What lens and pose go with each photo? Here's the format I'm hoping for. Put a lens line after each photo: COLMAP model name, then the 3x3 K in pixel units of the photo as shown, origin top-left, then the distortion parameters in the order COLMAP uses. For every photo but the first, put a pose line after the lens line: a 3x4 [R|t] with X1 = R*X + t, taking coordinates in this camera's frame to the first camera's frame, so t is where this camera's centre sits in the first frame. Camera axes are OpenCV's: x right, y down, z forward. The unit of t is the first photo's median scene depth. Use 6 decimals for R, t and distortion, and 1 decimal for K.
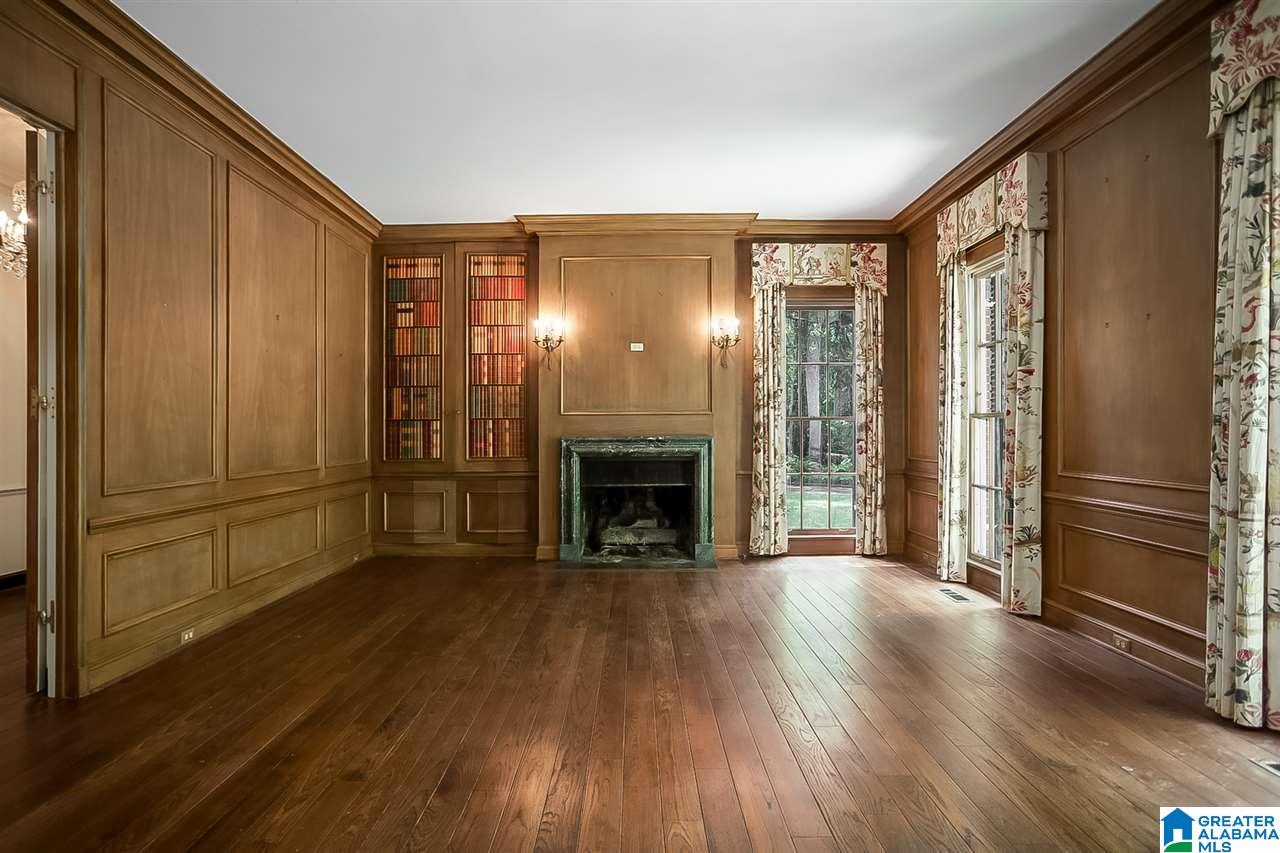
lens RADIAL K [[701.8, 0, 637.8], [0, 701.8, 431.5], [0, 0, 1]] dist [-0.049506, 0.013641]
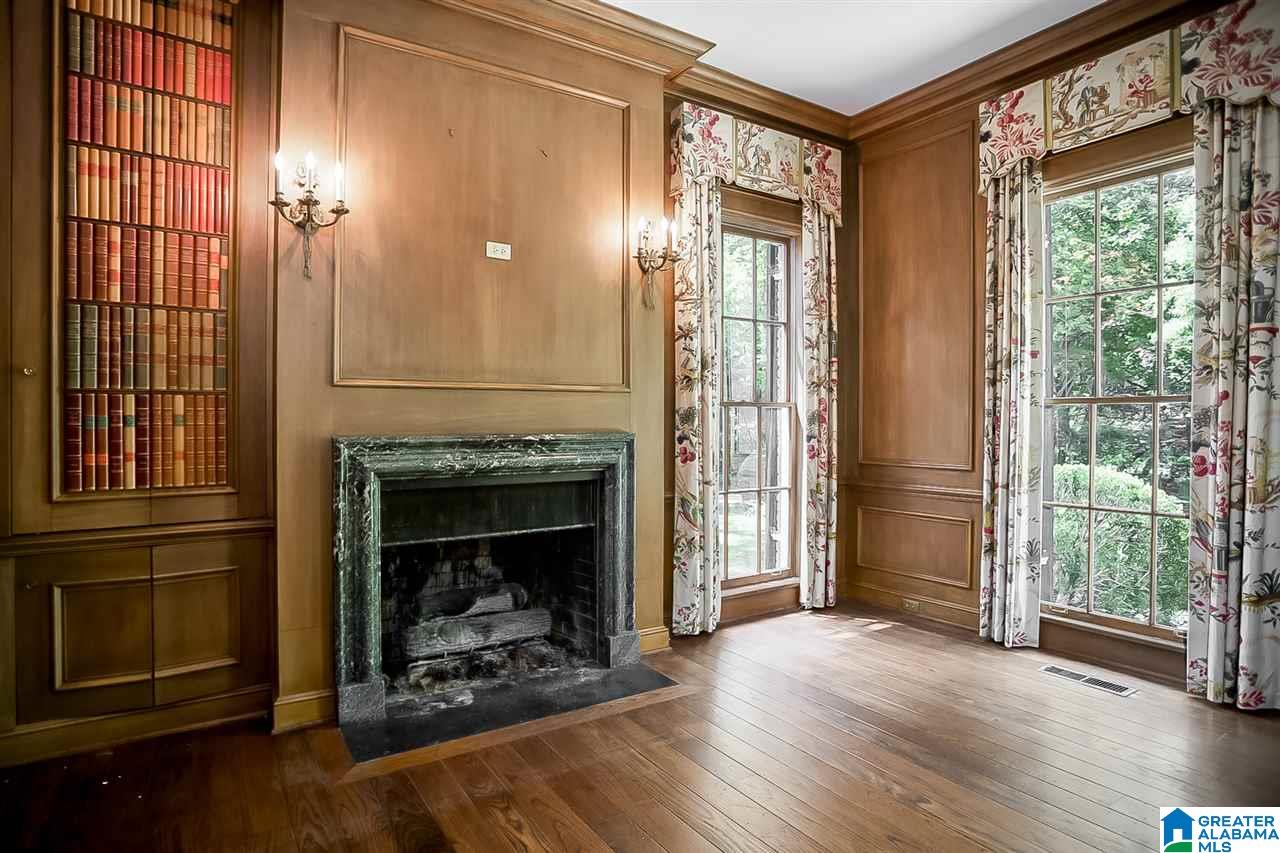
lens RADIAL K [[701.8, 0, 637.3], [0, 701.8, 424.4], [0, 0, 1]] dist [-0.049506, 0.013641]
pose [[0.839444, -0.000117, 0.543447, -0.183055], [-0.001358, 0.999996, 0.002312, -0.000996], [-0.543445, -0.002679, 0.839441, 0.534009]]
